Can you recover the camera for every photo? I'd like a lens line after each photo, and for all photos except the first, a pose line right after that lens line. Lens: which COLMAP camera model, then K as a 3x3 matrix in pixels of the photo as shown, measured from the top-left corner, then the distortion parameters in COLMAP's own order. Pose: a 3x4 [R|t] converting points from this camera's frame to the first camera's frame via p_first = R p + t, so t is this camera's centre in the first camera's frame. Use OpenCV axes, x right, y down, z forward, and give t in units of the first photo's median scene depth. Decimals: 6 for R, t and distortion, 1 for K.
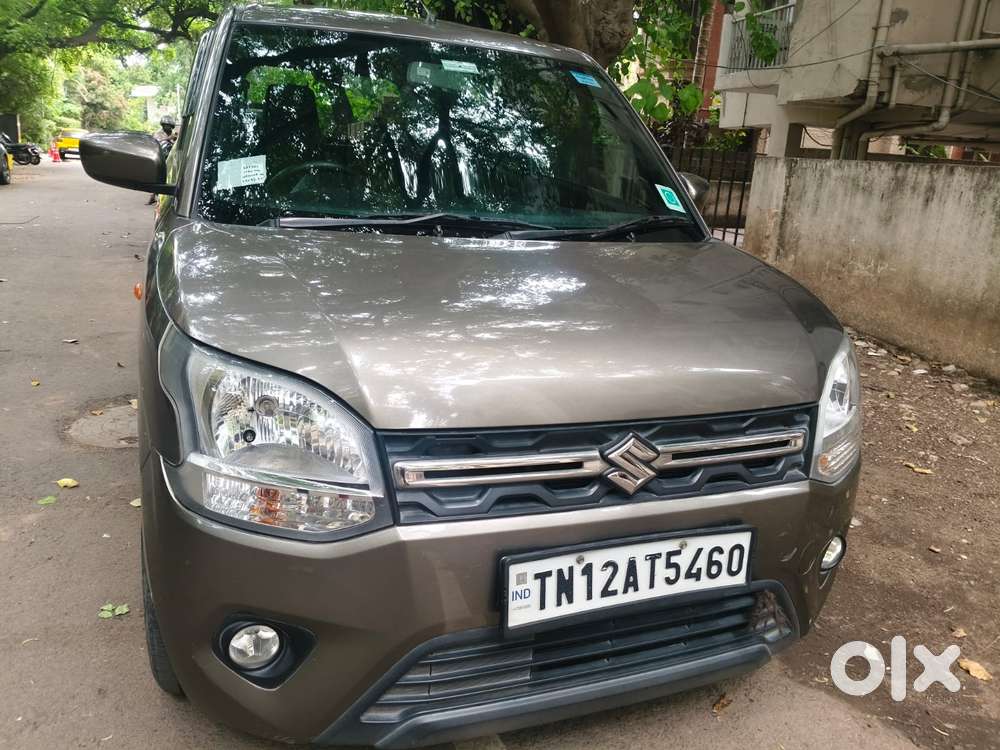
lens RADIAL K [[761.3, 0, 494.4], [0, 761.3, 378.4], [0, 0, 1]] dist [0.043947, -0.089293]
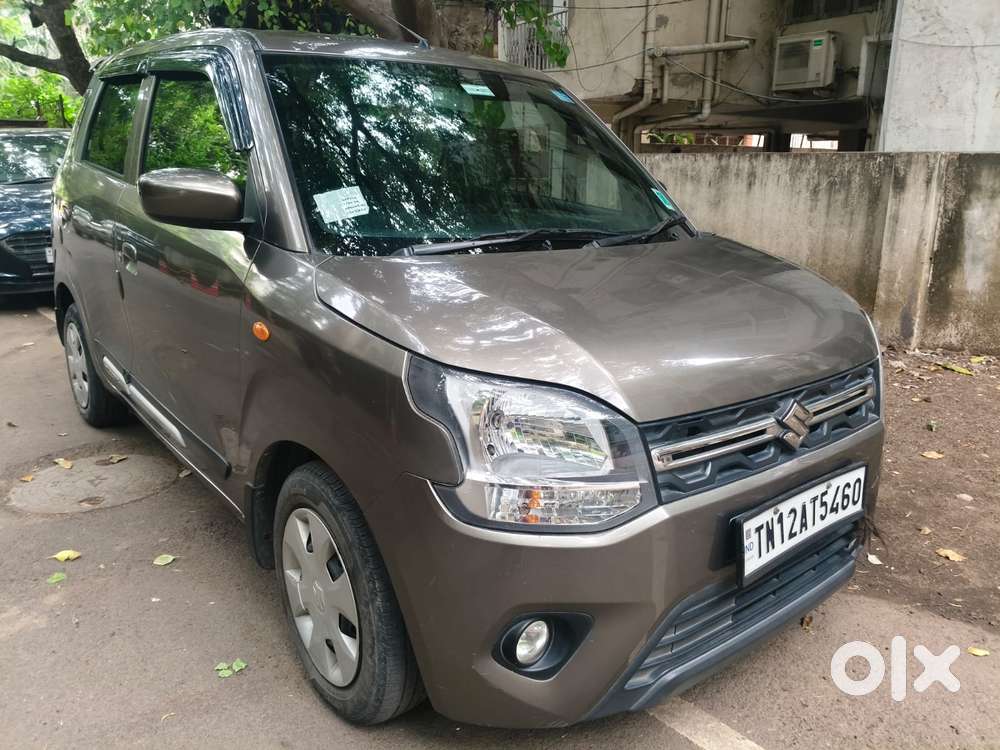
lens RADIAL K [[765.9, 0, 482.0], [0, 765.9, 375.7], [0, 0, 1]] dist [0.031201, -0.095360]
pose [[0.953219, -0.129290, 0.273236, -0.569636], [0.130625, 0.991342, 0.013384, -0.041296], [-0.272600, 0.022934, 0.961854, -0.021431]]
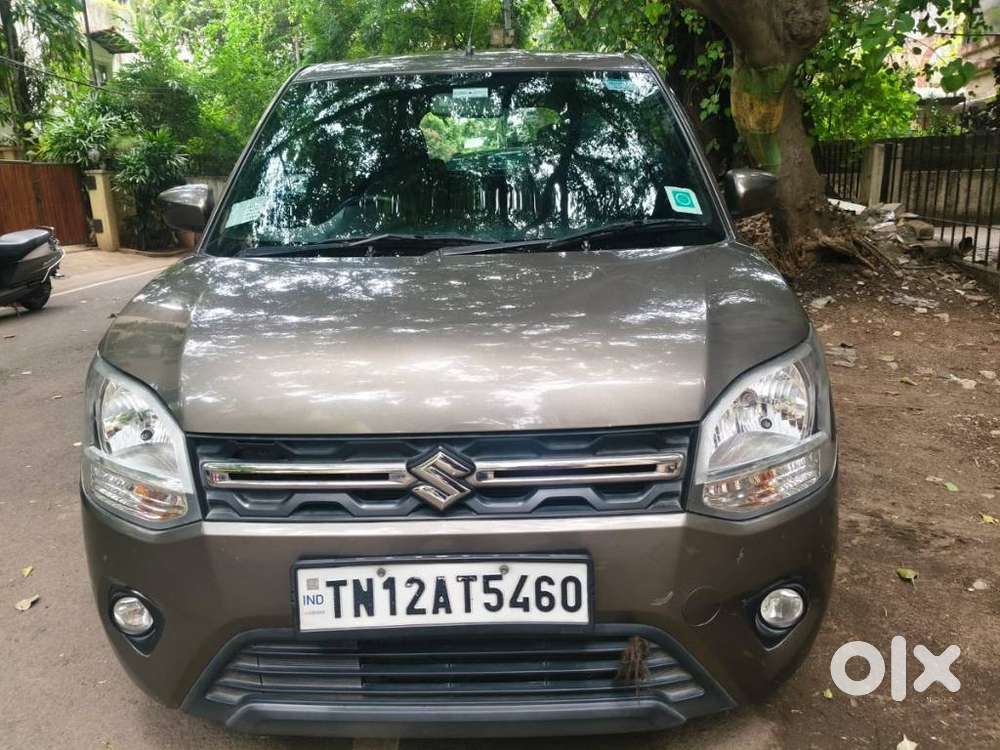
lens RADIAL K [[752.2, 0, 500.0], [0, 752.2, 359.3], [0, 0, 1]] dist [0.057909, -0.070604]
pose [[0.919477, -0.002773, -0.393135, 0.592247], [-0.017122, 0.998744, -0.047092, 0.003707], [0.392772, 0.050031, 0.918274, 0.131743]]
